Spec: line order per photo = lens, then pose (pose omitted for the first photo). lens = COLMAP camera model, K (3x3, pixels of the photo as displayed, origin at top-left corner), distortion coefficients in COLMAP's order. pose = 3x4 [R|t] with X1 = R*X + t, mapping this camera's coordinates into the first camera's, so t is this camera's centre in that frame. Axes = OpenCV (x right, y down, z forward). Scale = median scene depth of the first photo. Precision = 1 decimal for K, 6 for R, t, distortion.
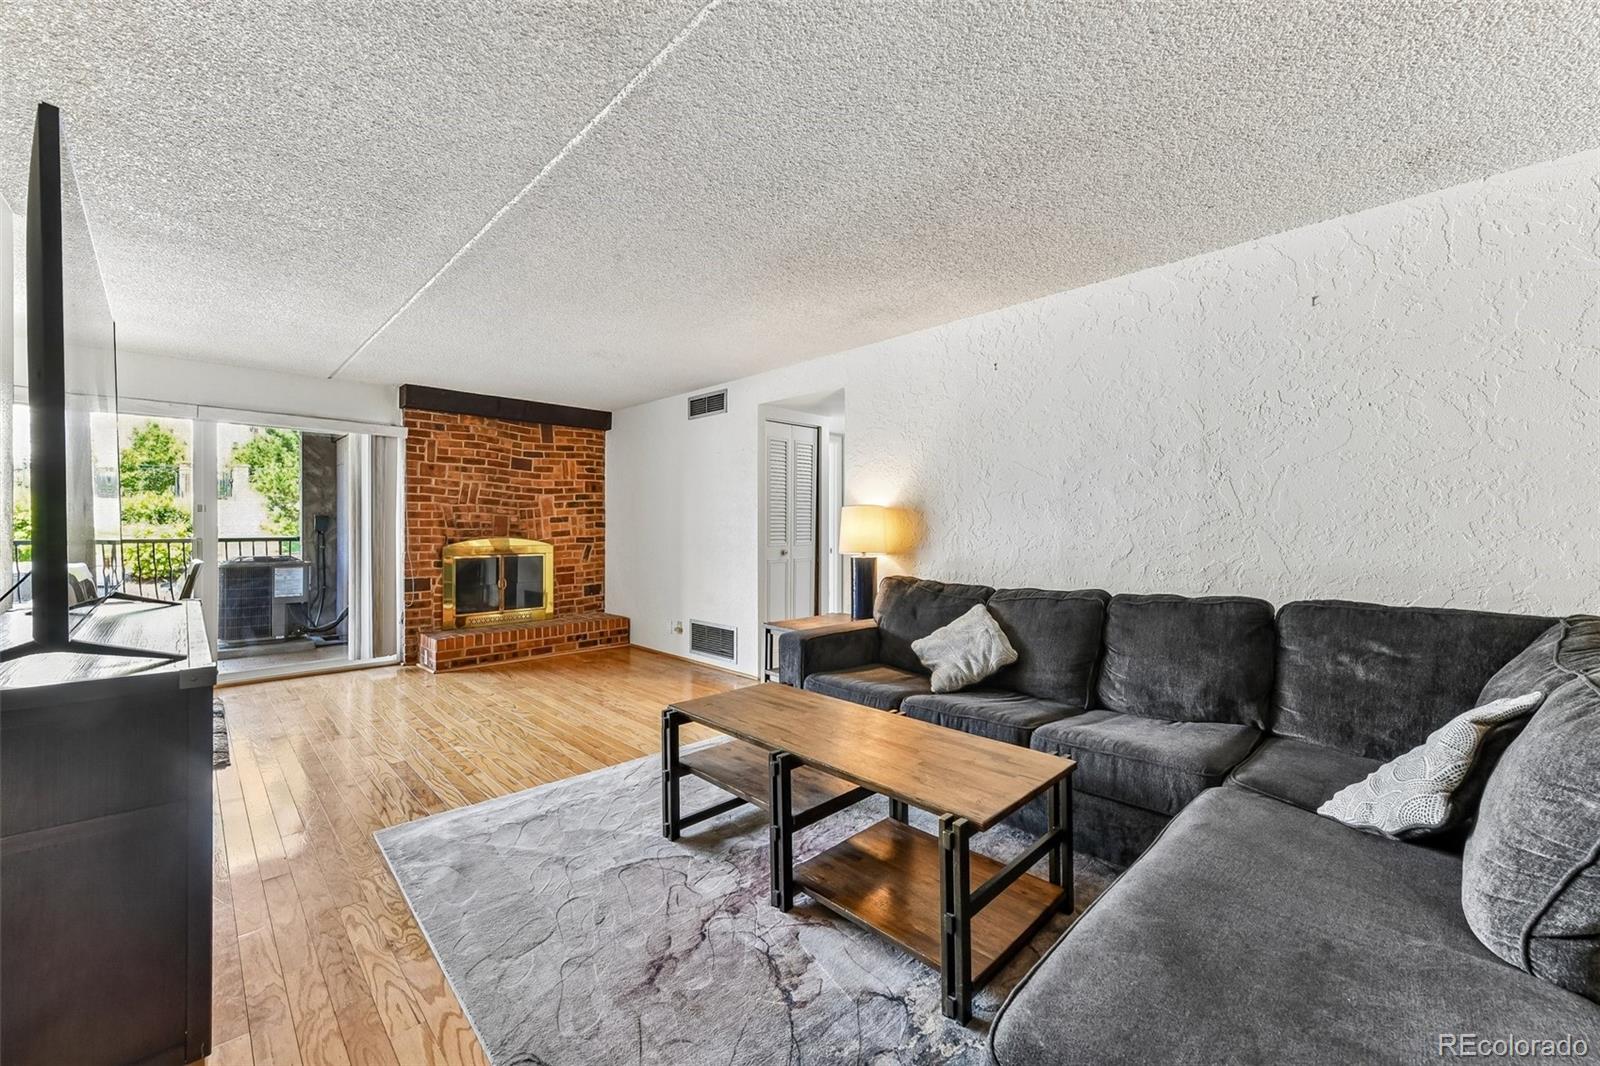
lens RADIAL K [[631.3, 0, 814.9], [0, 631.3, 527.0], [0, 0, 1]] dist [0.009004, -0.002656]
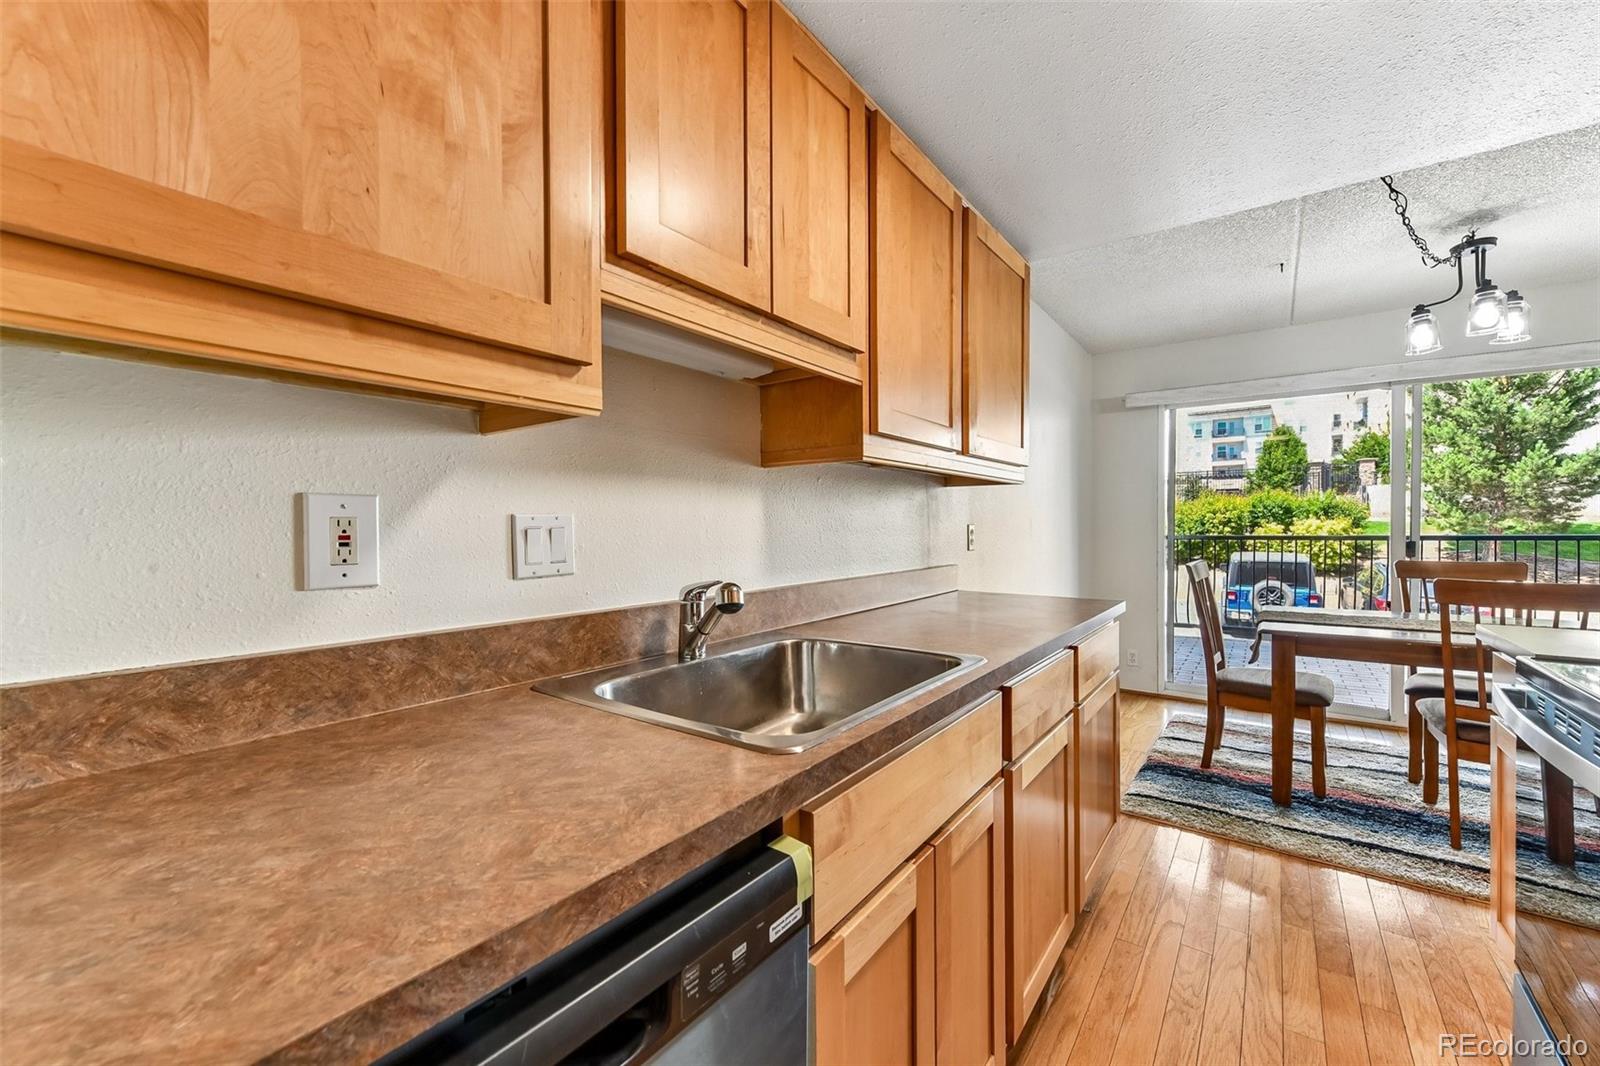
lens RADIAL K [[631.3, 0, 803.9], [0, 631.3, 530.2], [0, 0, 1]] dist [0.009004, -0.002656]
pose [[0.149977, 0.003374, -0.988684, -0.367598], [0.009851, 0.999939, 0.004907, -0.003314], [0.988640, -0.010476, 0.149935, -0.021294]]
